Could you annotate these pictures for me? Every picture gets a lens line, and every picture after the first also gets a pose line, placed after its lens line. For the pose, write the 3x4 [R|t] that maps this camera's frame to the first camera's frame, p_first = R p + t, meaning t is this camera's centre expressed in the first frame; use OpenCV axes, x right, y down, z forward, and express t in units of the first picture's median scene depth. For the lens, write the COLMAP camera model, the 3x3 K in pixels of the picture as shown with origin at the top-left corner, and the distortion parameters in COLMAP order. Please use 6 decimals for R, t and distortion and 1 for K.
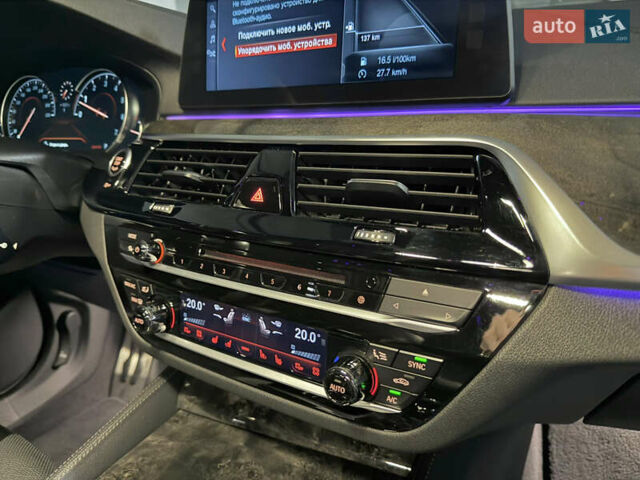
lens RADIAL K [[452.8, 0, 320.3], [0, 452.8, 240.4], [0, 0, 1]] dist [0.046431, -0.068608]
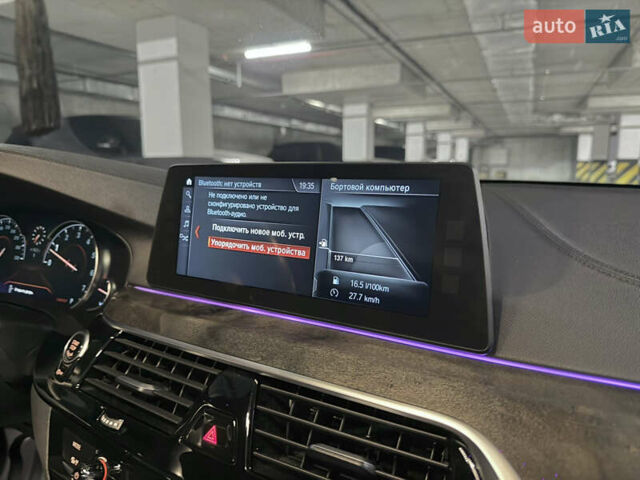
lens RADIAL K [[452.8, 0, 318.0], [0, 452.8, 245.7], [0, 0, 1]] dist [0.046431, -0.068608]
pose [[0.998918, 0.042670, 0.018475, 0.029406], [-0.039679, 0.989393, -0.139741, -0.270257], [-0.024242, 0.138857, 0.990016, 0.035568]]
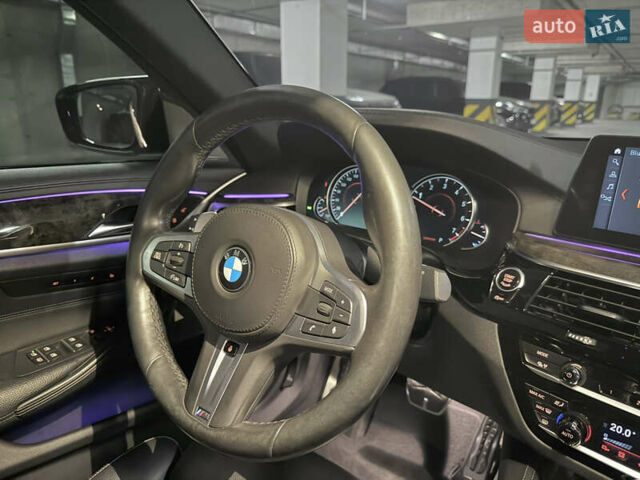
lens RADIAL K [[452.8, 0, 324.3], [0, 452.8, 239.8], [0, 0, 1]] dist [0.046431, -0.068608]
pose [[0.980630, 0.112016, -0.160678, -0.750752], [-0.114410, 0.993417, -0.005692, -0.216559], [0.158983, 0.023964, 0.986990, -0.262005]]
